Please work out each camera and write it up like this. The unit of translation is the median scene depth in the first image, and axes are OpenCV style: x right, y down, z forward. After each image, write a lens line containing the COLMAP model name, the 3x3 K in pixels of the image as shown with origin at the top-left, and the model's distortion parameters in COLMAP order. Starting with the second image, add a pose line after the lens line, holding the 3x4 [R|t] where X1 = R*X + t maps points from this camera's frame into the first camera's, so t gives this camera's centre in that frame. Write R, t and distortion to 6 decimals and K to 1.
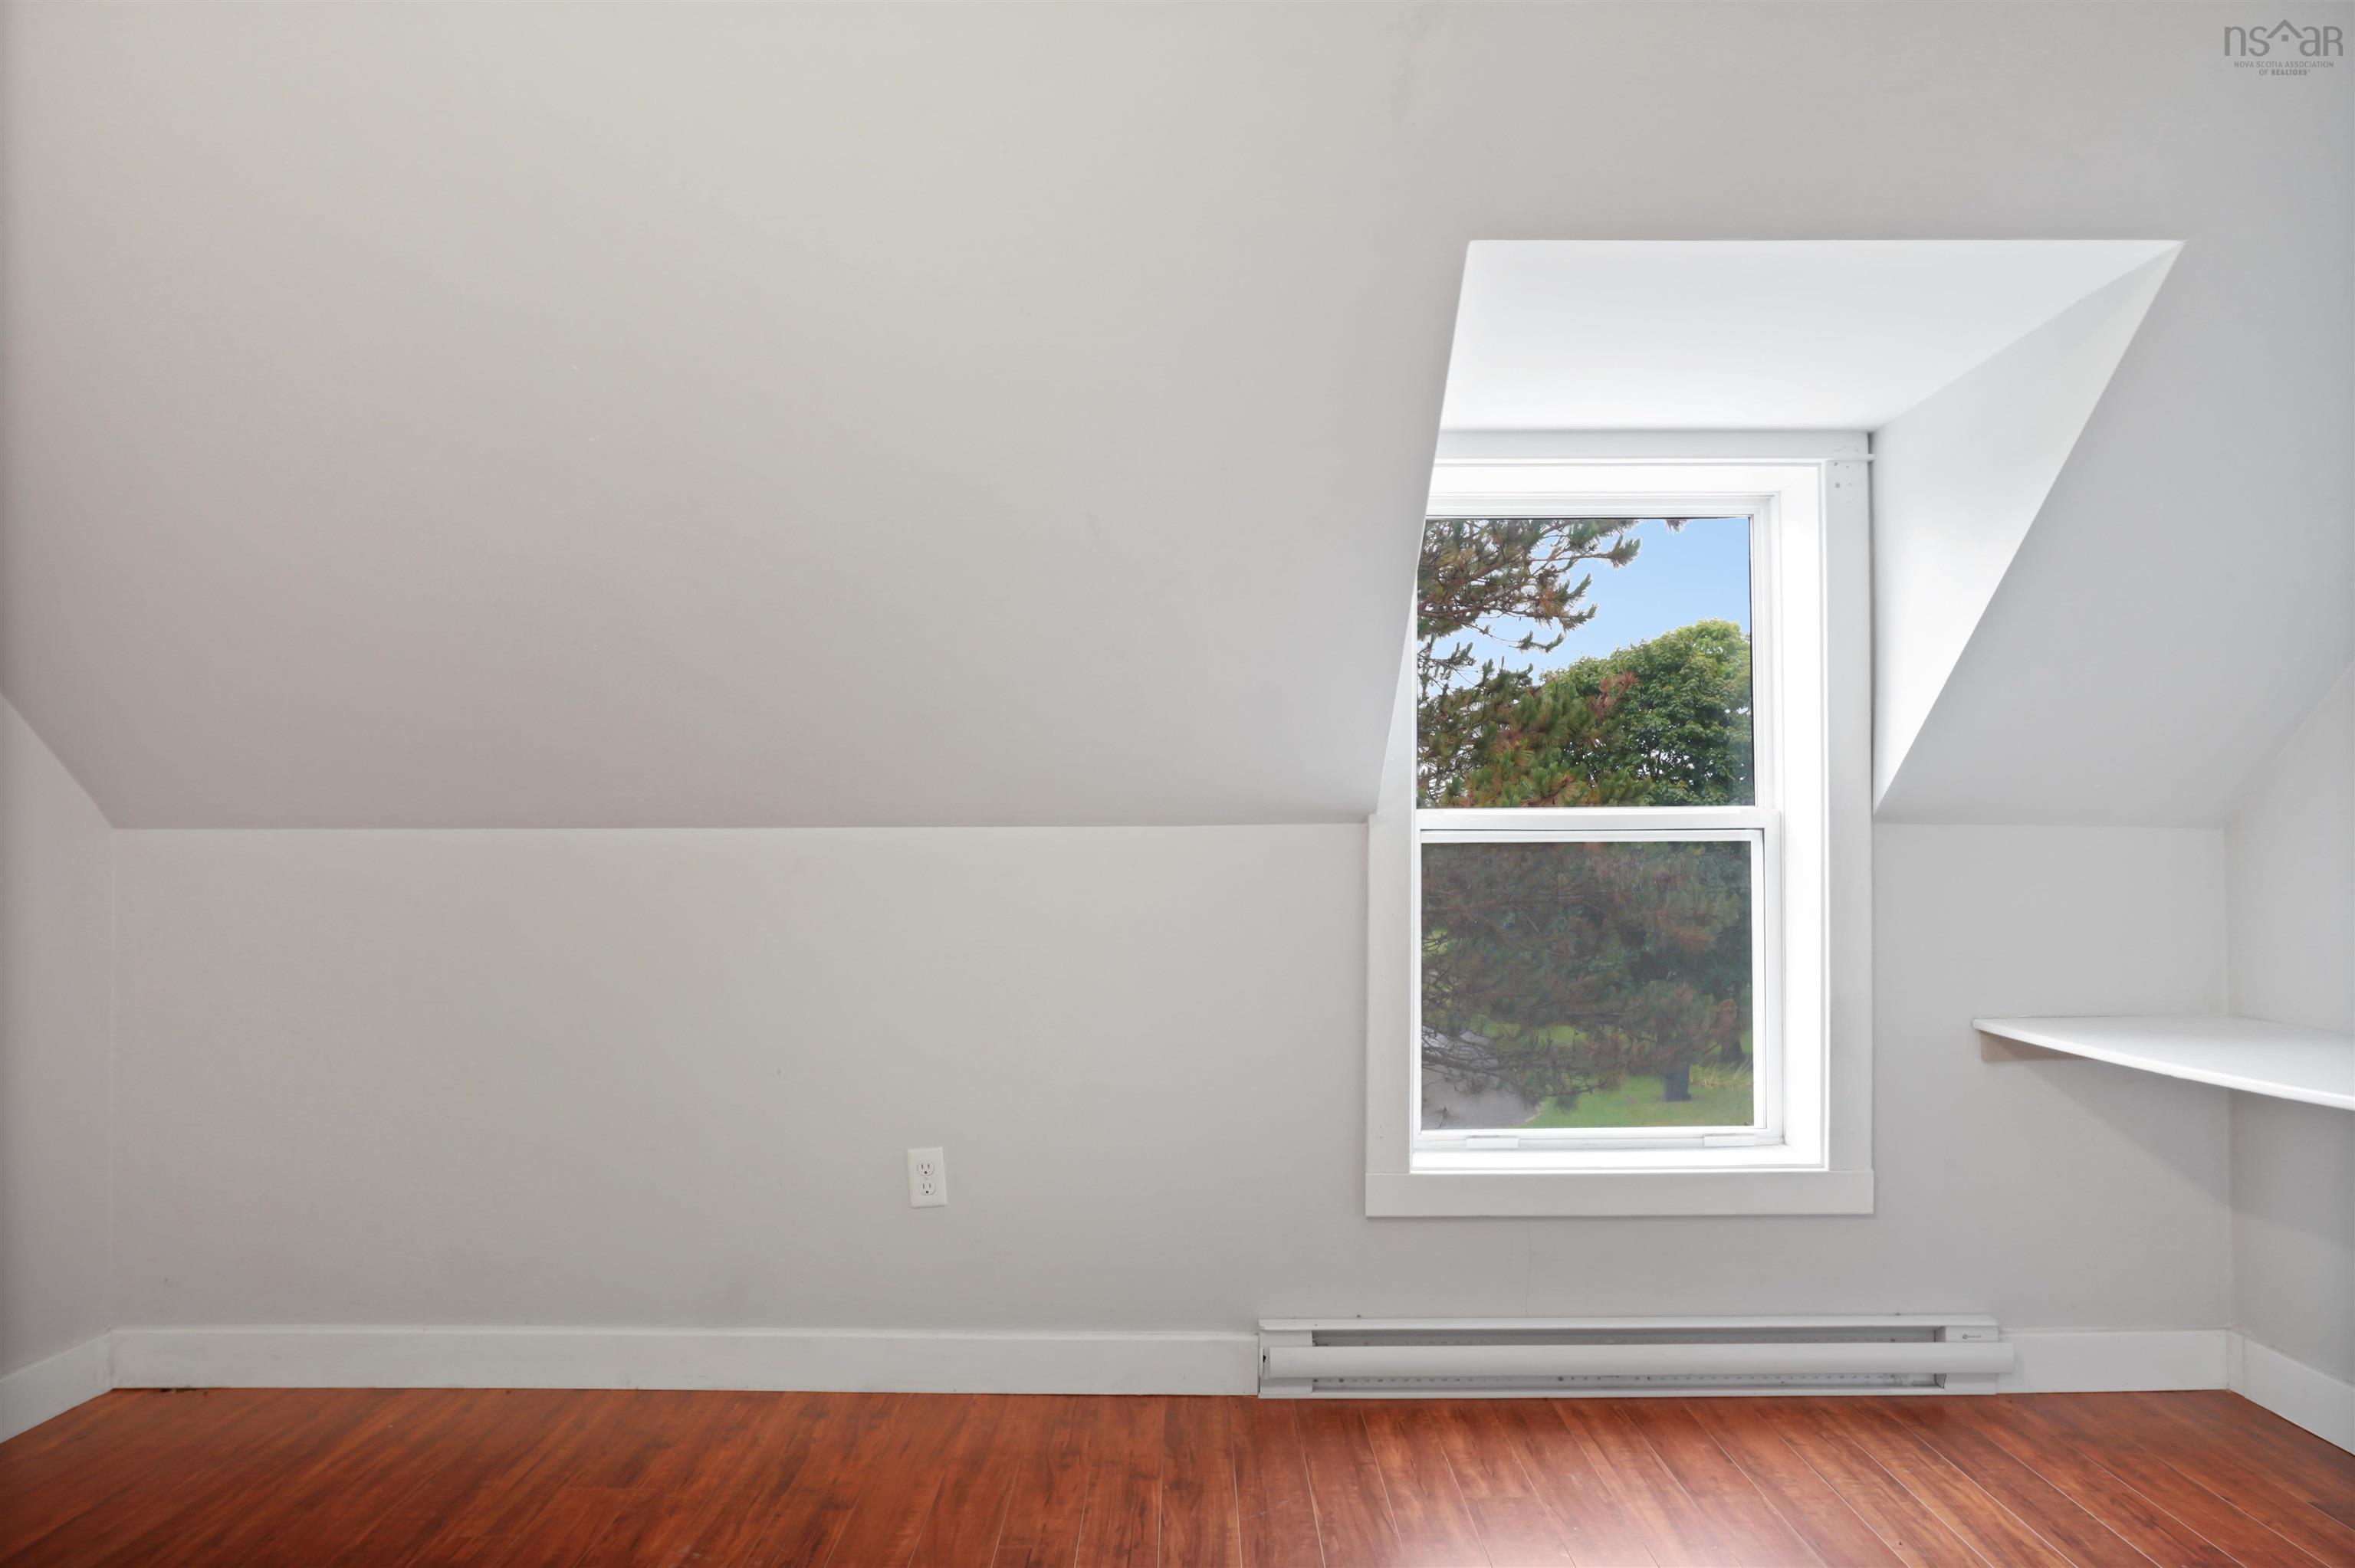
lens RADIAL K [[1632.6, 0, 1182.9], [0, 1632.6, 817.0], [0, 0, 1]] dist [-0.005150, 0.001717]
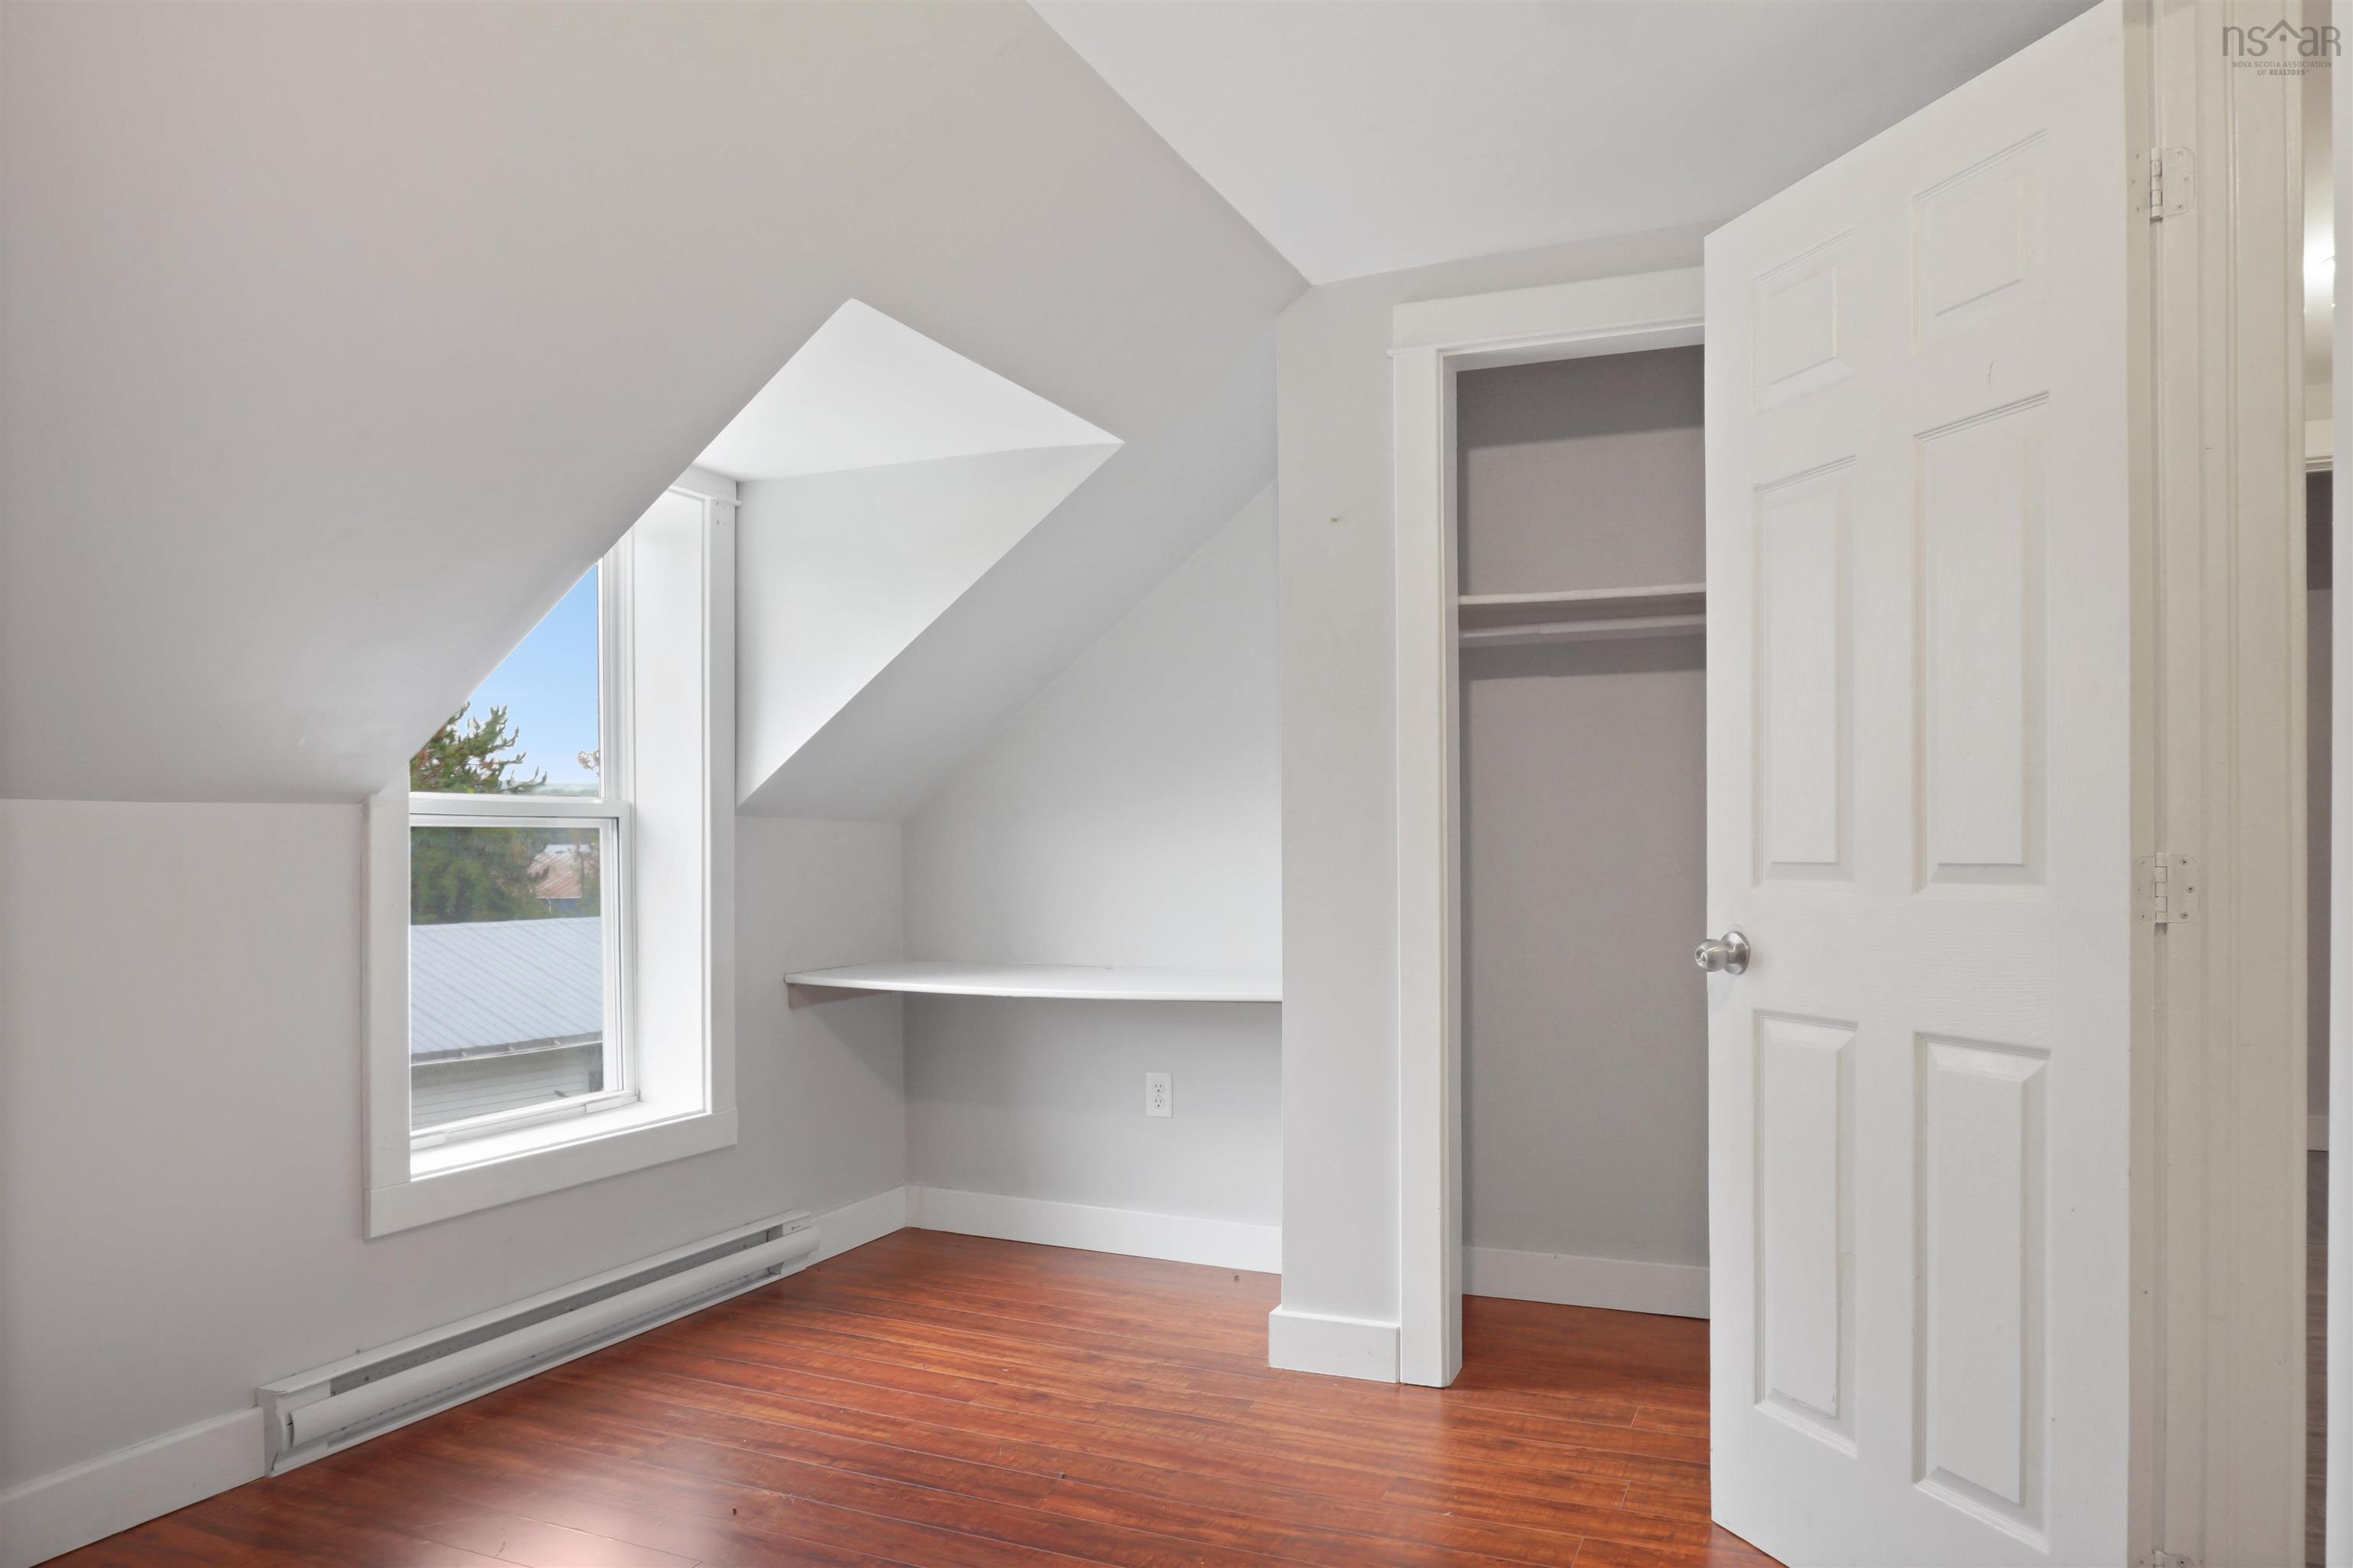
lens RADIAL K [[1715.5, 0, 1172.2], [0, 1715.5, 851.6], [0, 0, 1]] dist [-0.002490, 0.000764]
pose [[0.388482, -0.003646, 0.921449, -0.601120], [-0.023962, 0.999614, 0.014058, 0.005459], [-0.921145, -0.027541, 0.388245, 0.228386]]
